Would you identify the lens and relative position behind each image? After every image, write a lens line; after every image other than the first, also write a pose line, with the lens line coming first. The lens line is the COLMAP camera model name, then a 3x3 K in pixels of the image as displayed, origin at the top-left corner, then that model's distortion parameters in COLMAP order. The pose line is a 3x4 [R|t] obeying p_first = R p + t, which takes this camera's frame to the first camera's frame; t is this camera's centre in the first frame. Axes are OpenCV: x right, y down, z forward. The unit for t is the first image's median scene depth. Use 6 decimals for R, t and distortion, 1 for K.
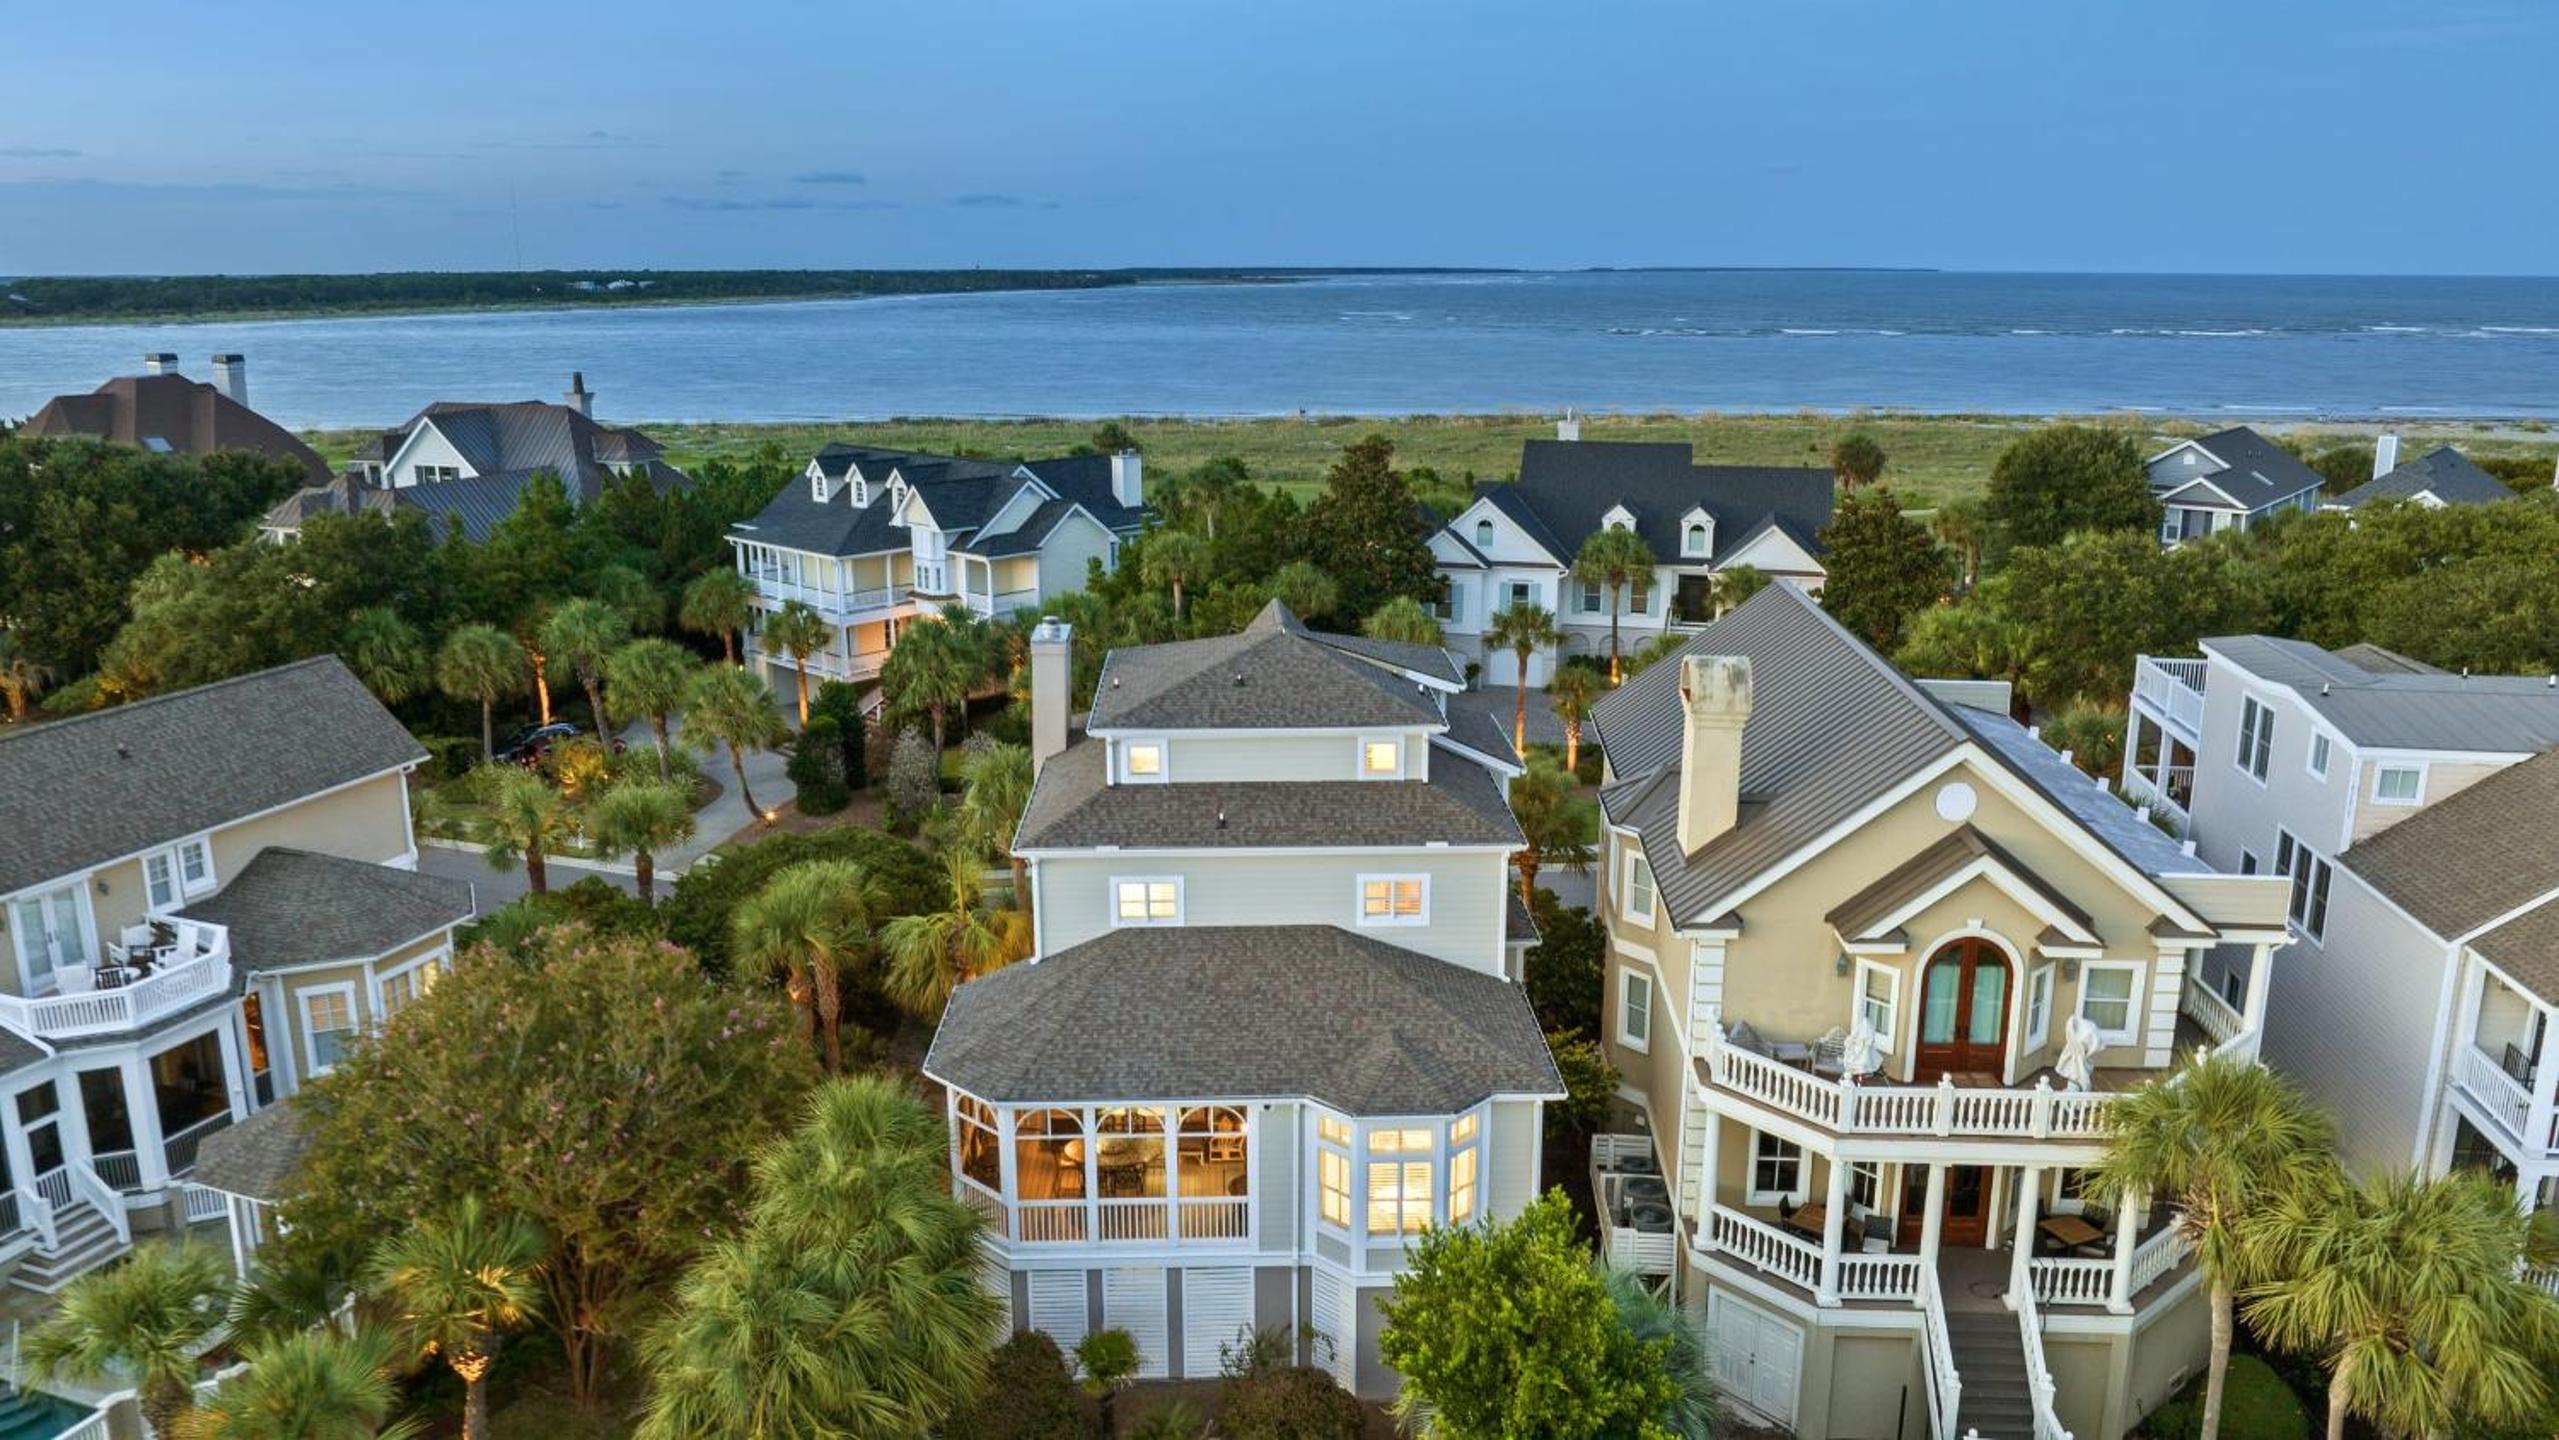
lens RADIAL K [[1821.0, 0, 1266.6], [0, 1821.0, 693.9], [0, 0, 1]] dist [-0.030663, -0.002247]
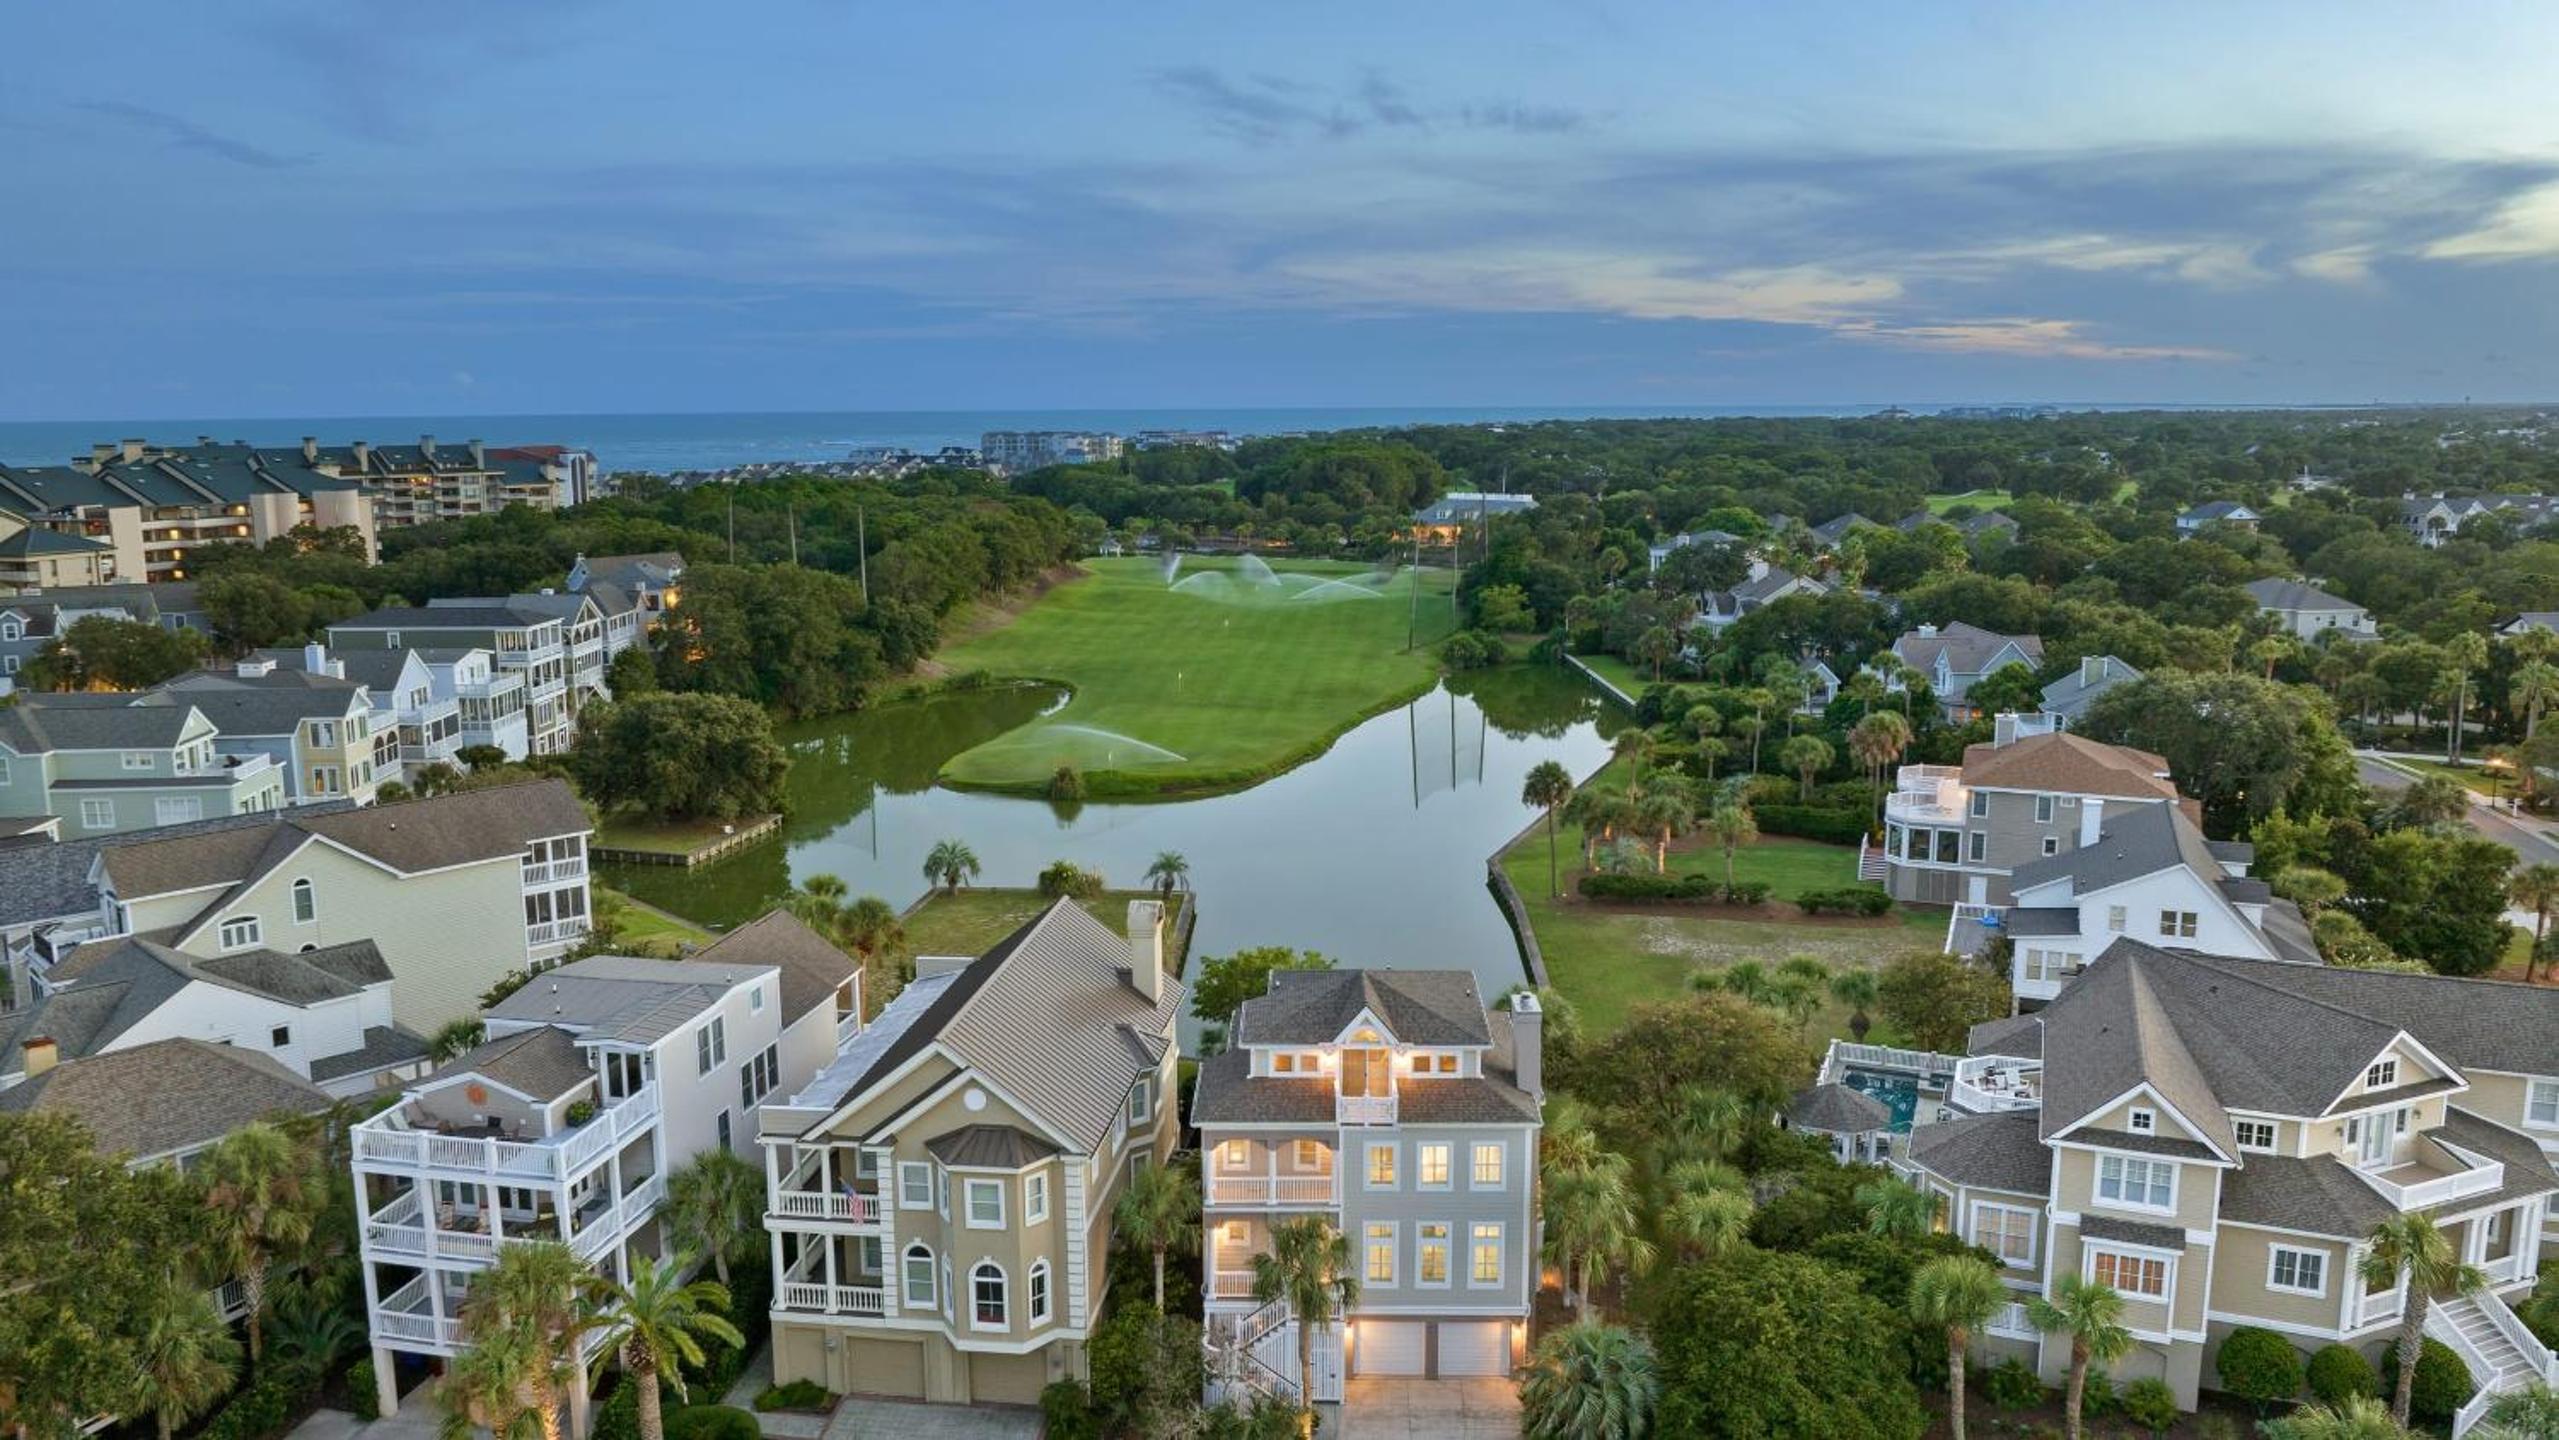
lens RADIAL K [[1821.0, 0, 1291.2], [0, 1821.0, 721.8], [0, 0, 1]] dist [-0.030663, -0.002247]
pose [[-0.999095, 0.000431, 0.042539, 0.003070], [0.017254, 0.918115, 0.395939, -0.903694], [-0.038885, 0.396315, -0.917291, 2.514007]]
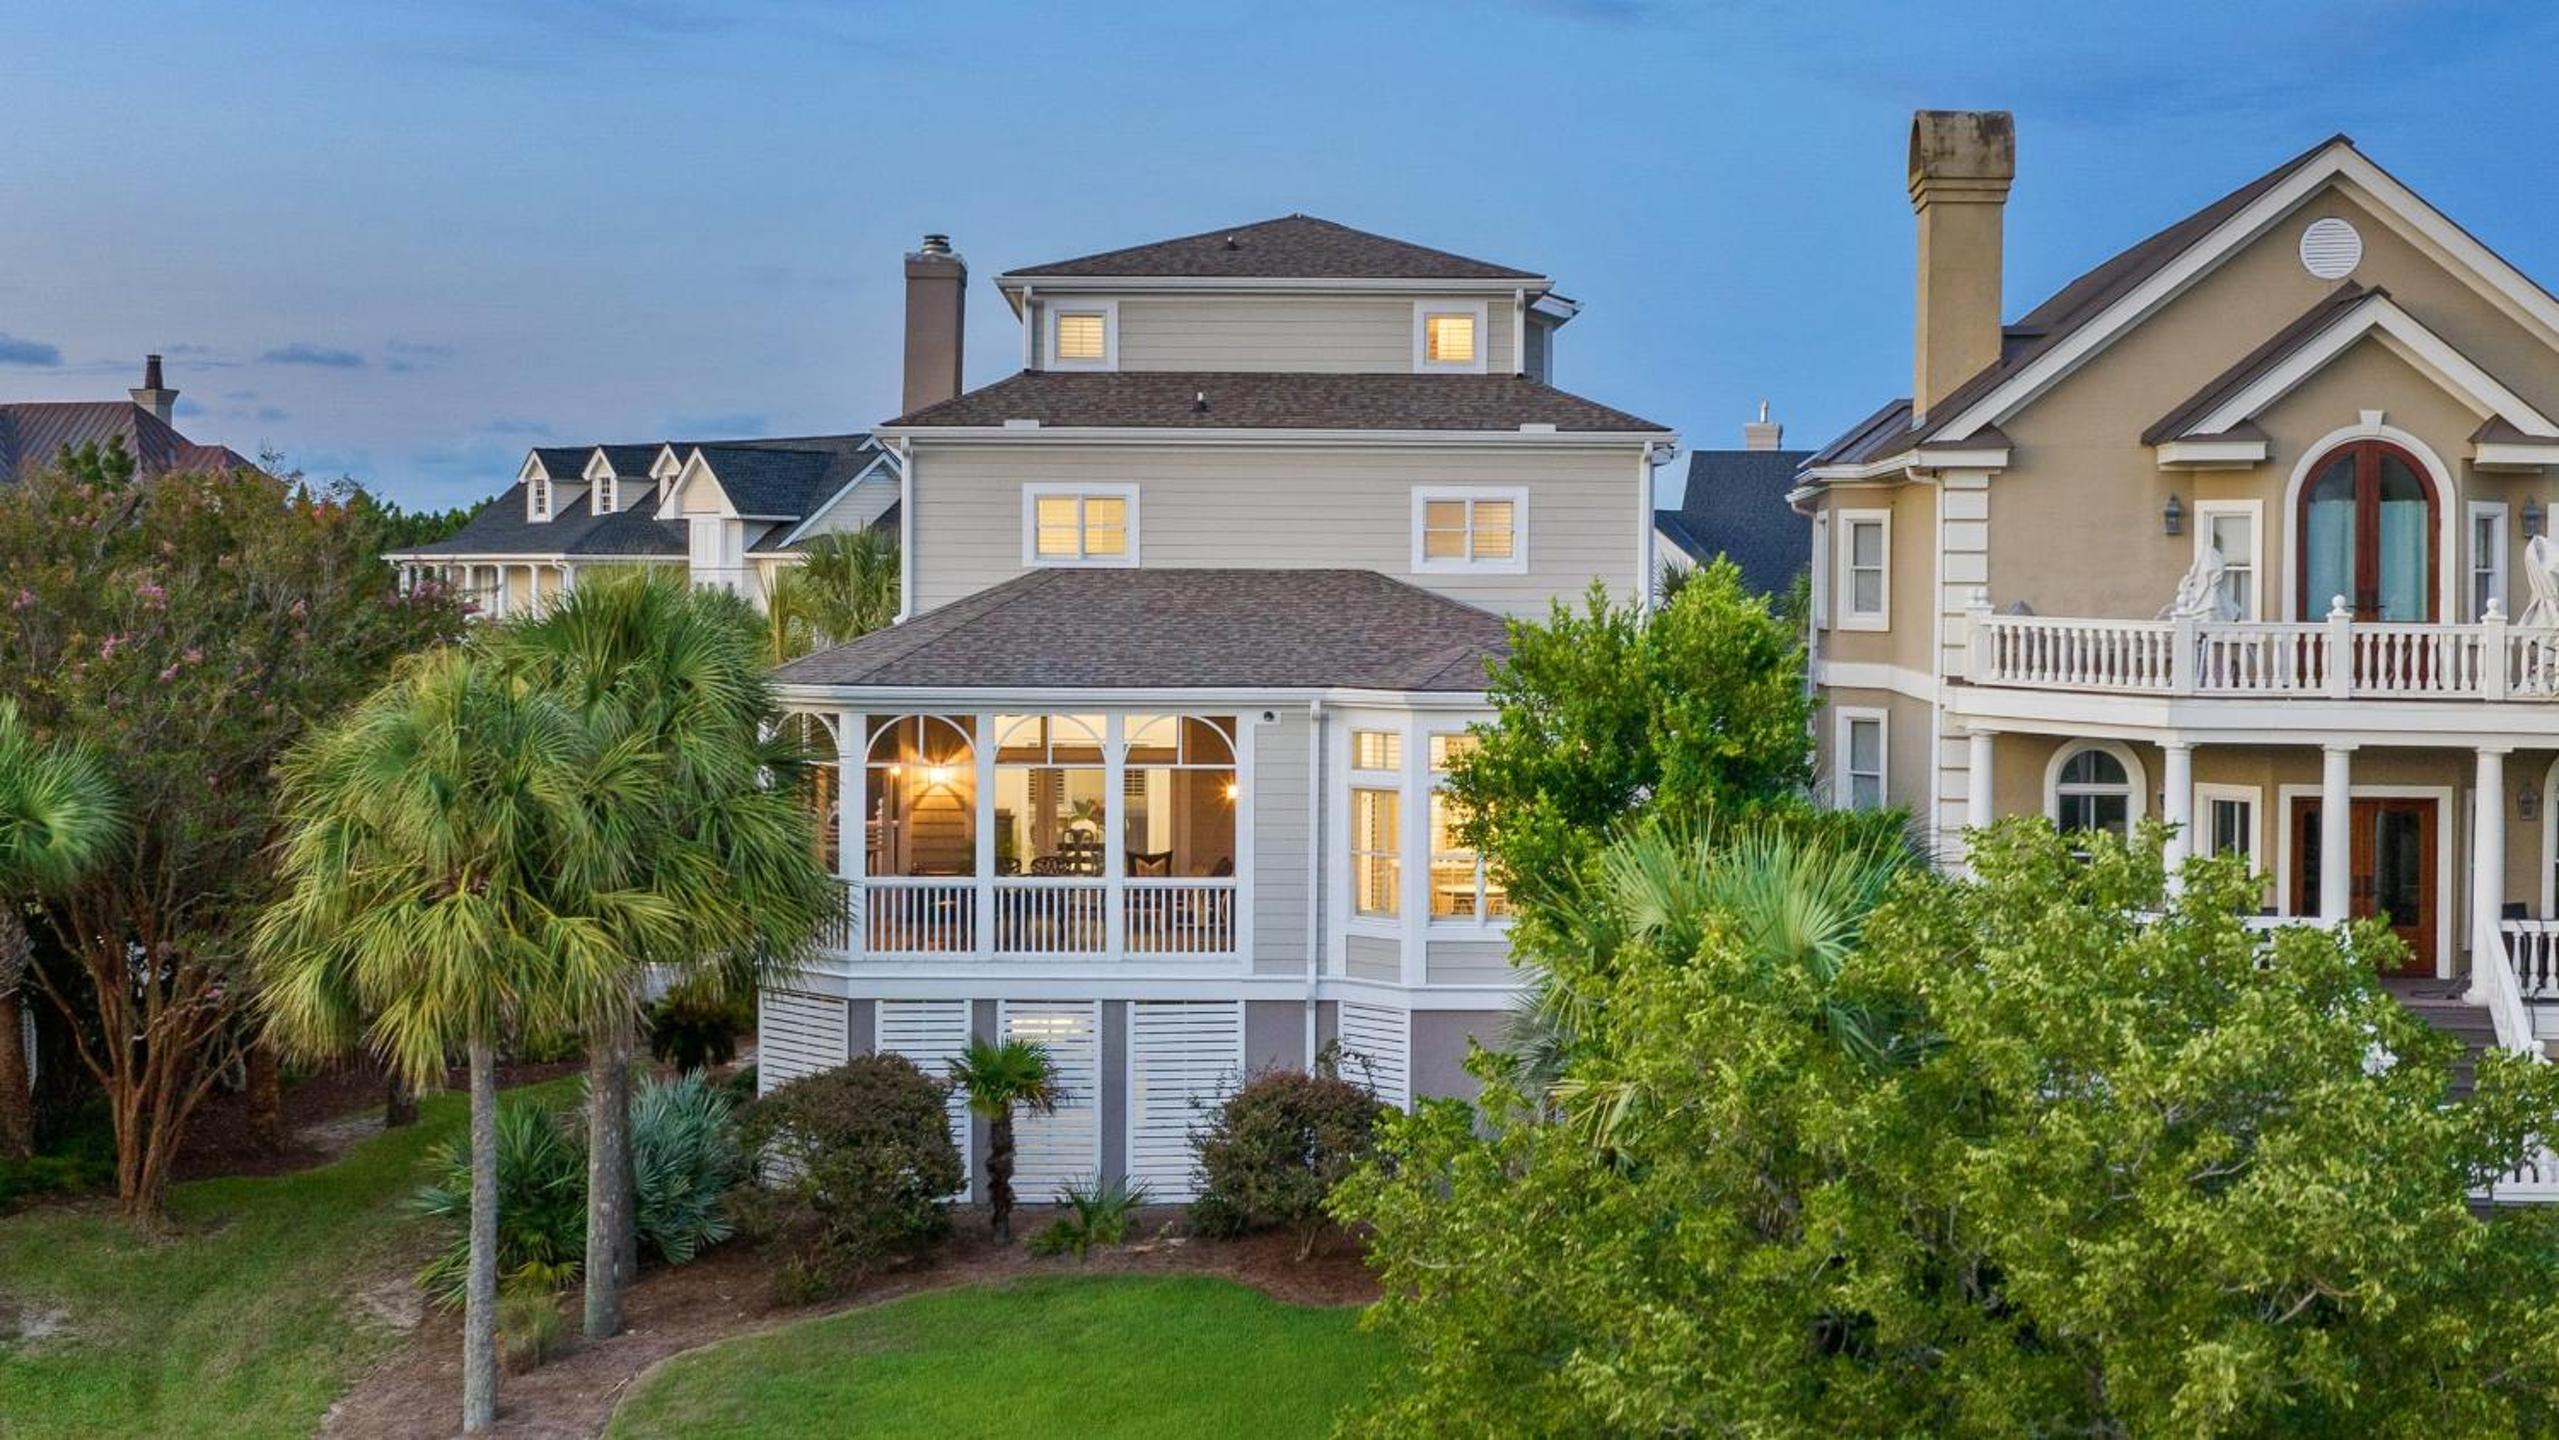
lens RADIAL K [[3143.7, 0, 1255.8], [0, 3143.7, 585.0], [0, 0, 1]] dist [-0.028219, 0.000000]
pose [[0.999936, 0.010690, -0.003648, -0.000631], [-0.011240, 0.973479, -0.228499, 0.373812], [0.001109, 0.228525, 0.973537, -0.058974]]
